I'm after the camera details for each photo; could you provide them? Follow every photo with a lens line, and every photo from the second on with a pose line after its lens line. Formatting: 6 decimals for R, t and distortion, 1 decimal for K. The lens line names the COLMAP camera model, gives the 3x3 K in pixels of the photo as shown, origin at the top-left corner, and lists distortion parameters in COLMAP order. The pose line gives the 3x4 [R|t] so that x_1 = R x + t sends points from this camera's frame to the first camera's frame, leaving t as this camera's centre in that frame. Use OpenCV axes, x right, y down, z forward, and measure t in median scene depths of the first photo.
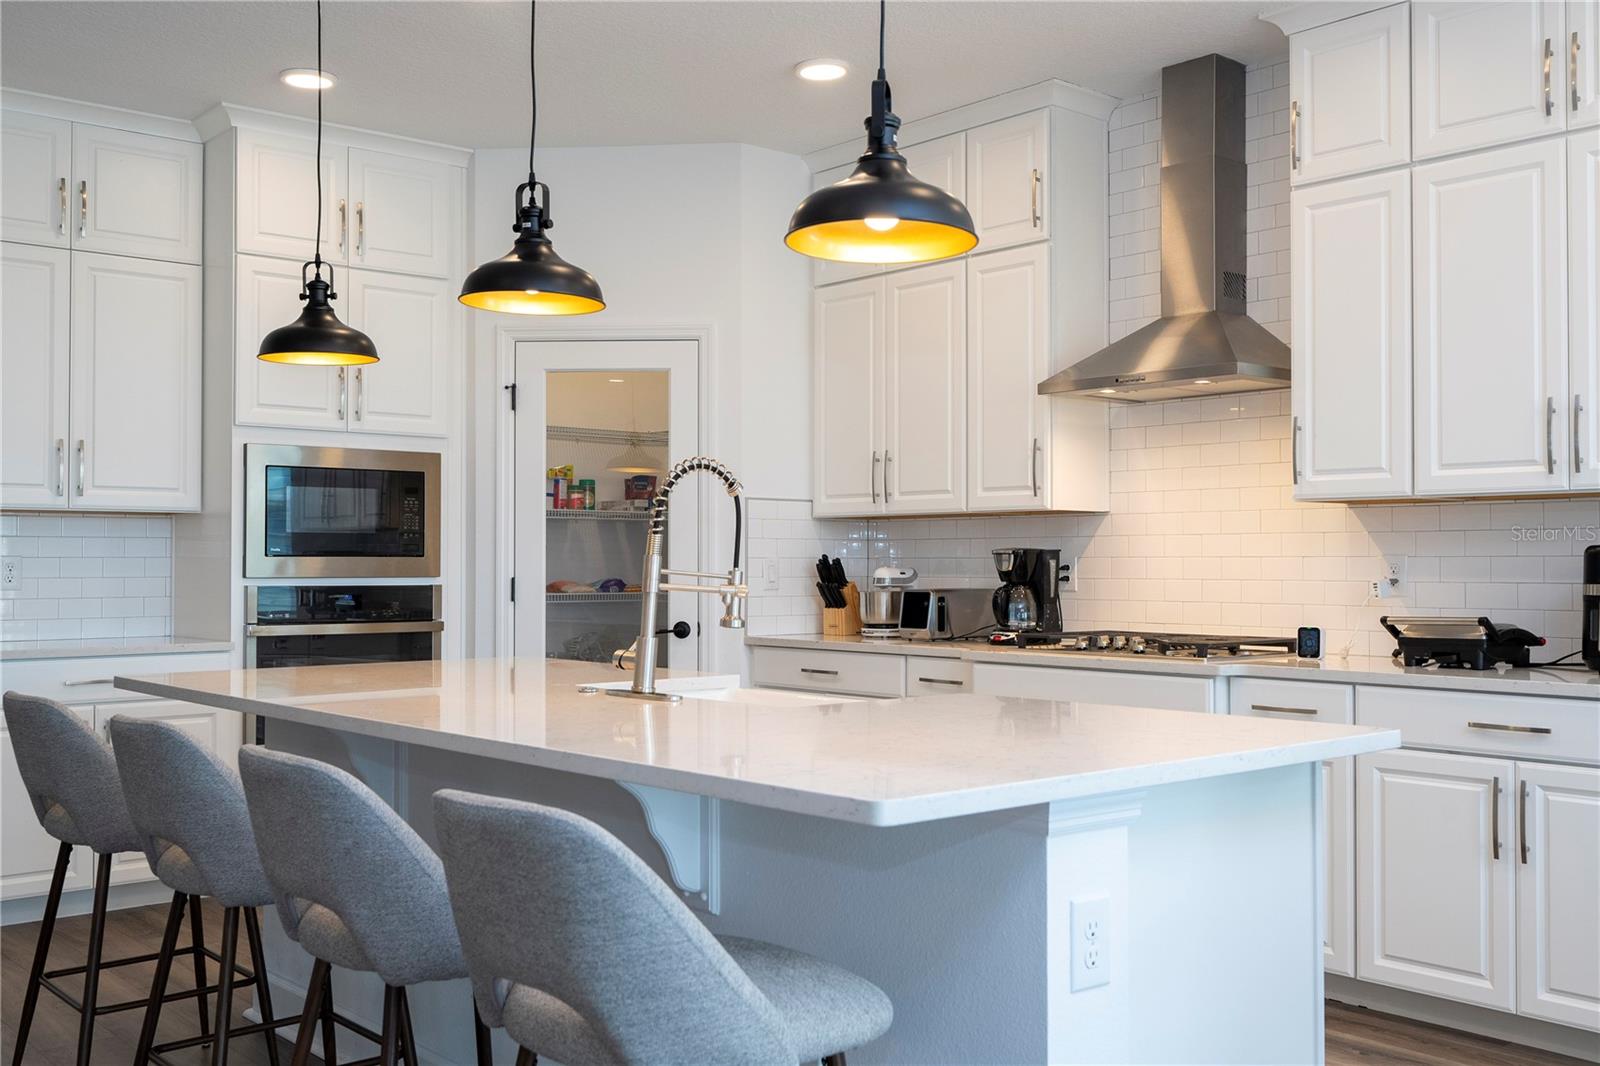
lens RADIAL K [[1559.1, 0, 800.4], [0, 1559.1, 538.6], [0, 0, 1]] dist [-0.000505, -0.006669]
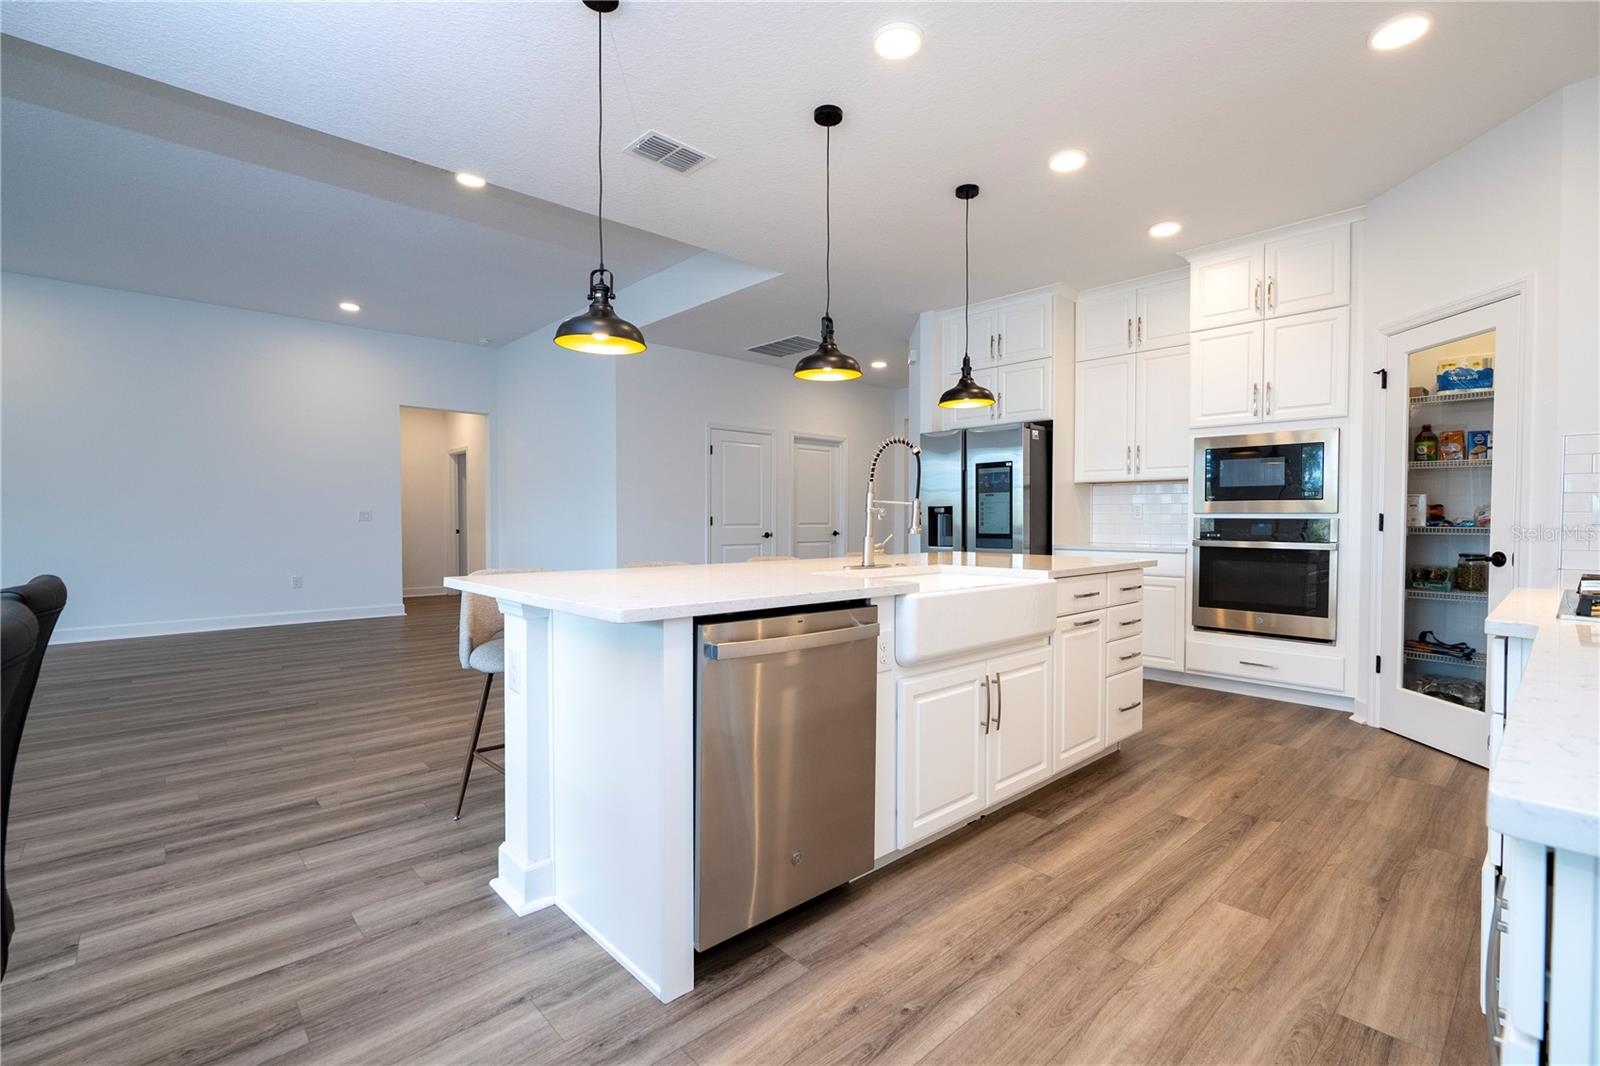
lens RADIAL K [[716.2, 0, 809.4], [0, 716.2, 534.0], [0, 0, 1]] dist [-0.001802, -0.000133]
pose [[0.044218, 0.023623, -0.998743, 0.455711], [0.014070, 0.999606, 0.024267, 0.023055], [0.998923, -0.015126, 0.043868, 0.527703]]
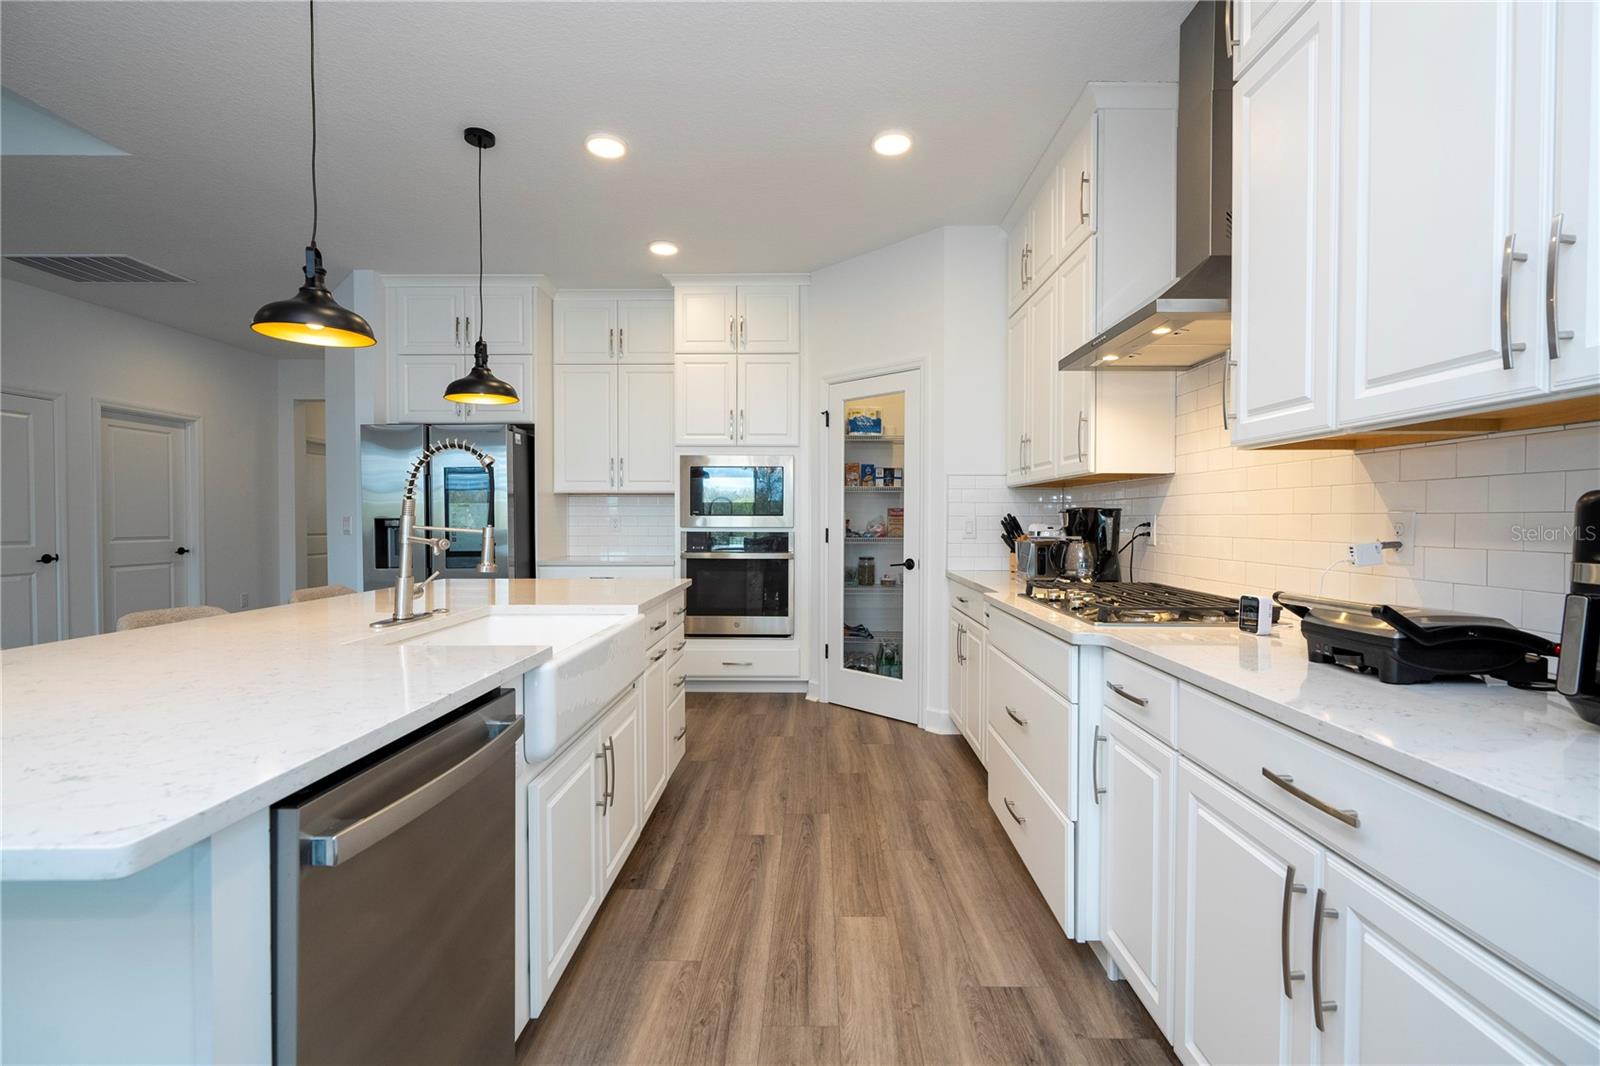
lens RADIAL K [[718.8, 0, 807.3], [0, 718.8, 531.6], [0, 0, 1]] dist [-0.001166, -0.000040]
pose [[0.752859, 0.012573, -0.658062, 0.334772], [0.009717, 0.999496, 0.030213, 0.005923], [0.658111, -0.029140, 0.752357, 0.453565]]
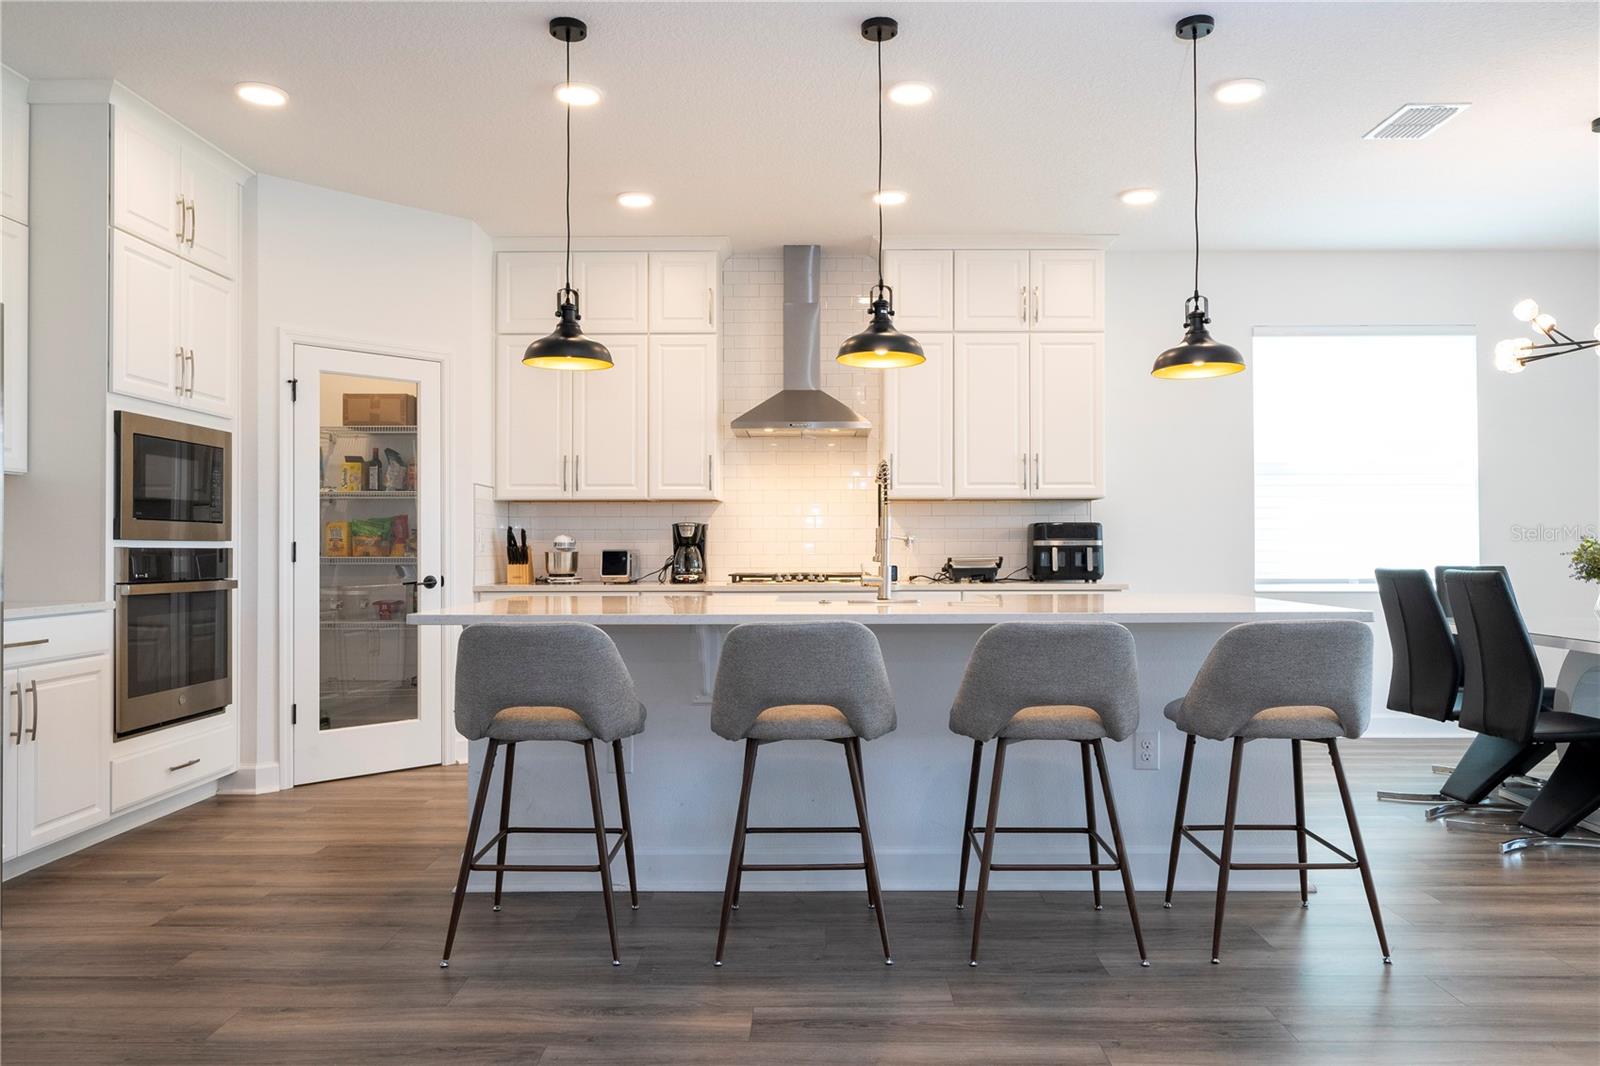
lens RADIAL K [[1082.4, 0, 810.1], [0, 1082.4, 532.3], [0, 0, 1]] dist [-0.004787, -0.002355]
pose [[0.652715, 0.009349, 0.757546, -0.609971], [-0.008614, 0.999951, -0.004919, 0.020284], [-0.757555, -0.003315, 0.652763, 0.180775]]
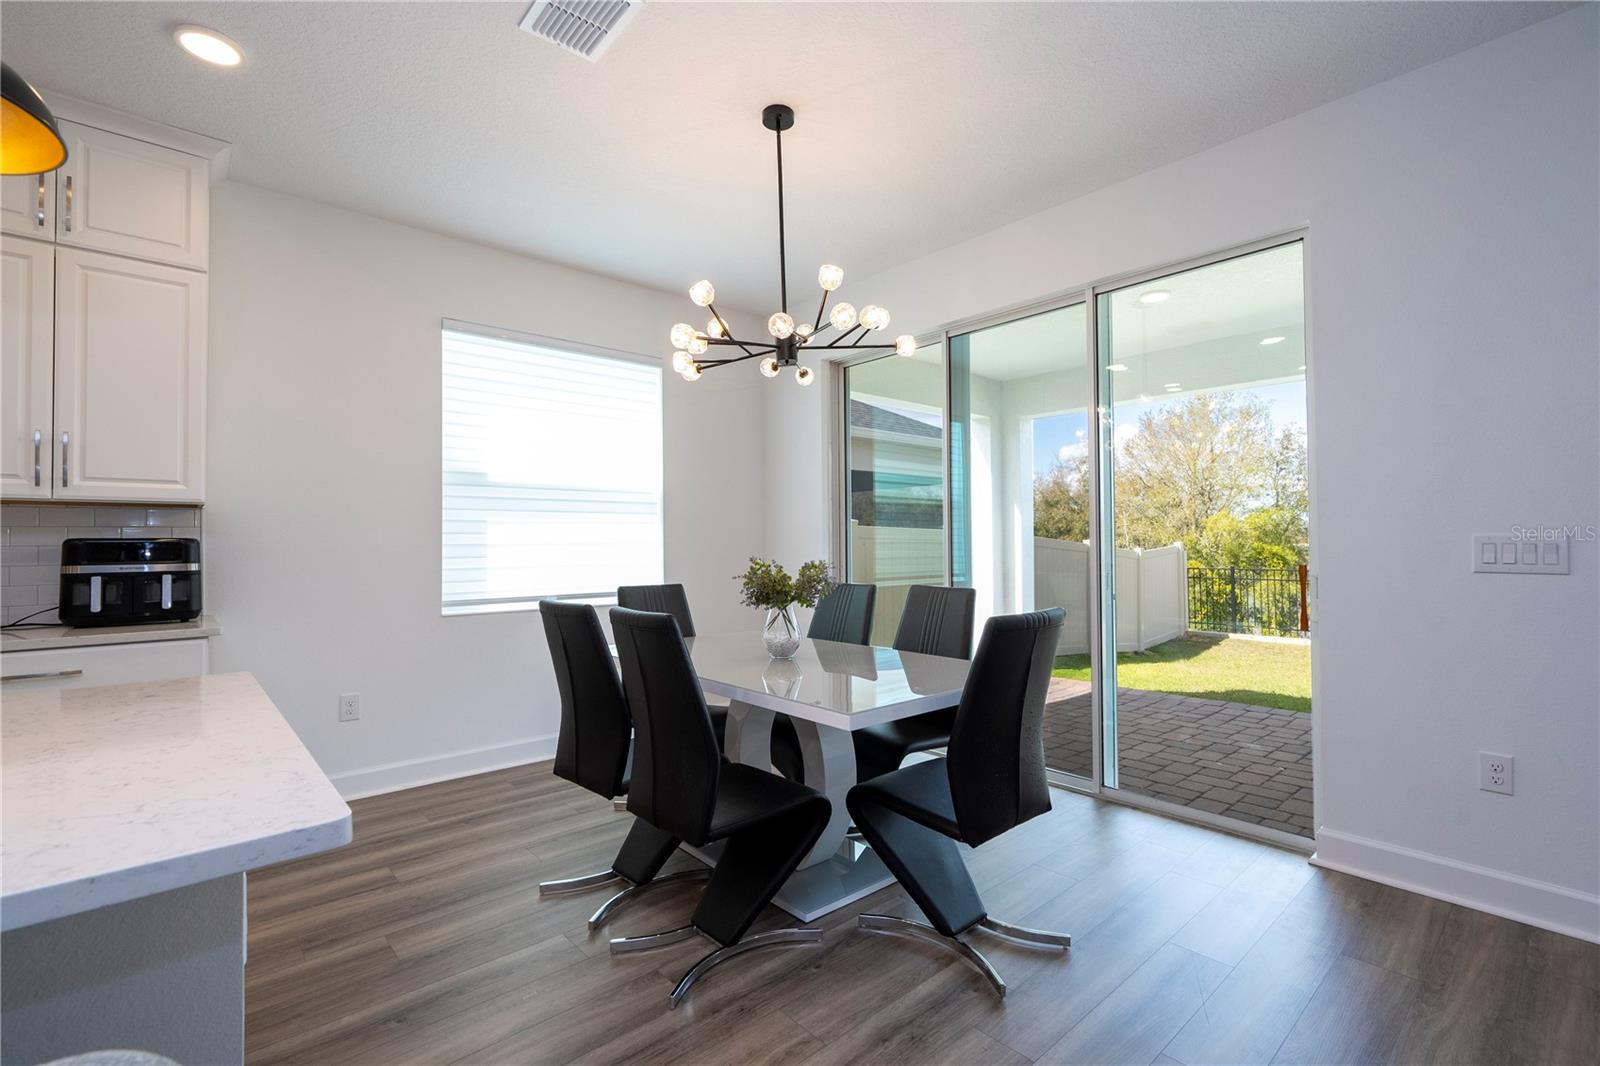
lens RADIAL K [[718.8, 0, 807.3], [0, 718.8, 531.6], [0, 0, 1]] dist [-0.001166, -0.000040]
pose [[-0.022904, 0.017753, 0.999580, -0.118967], [-0.006393, 0.999819, -0.017903, 0.004158], [-0.999717, -0.006800, -0.022786, 0.243771]]
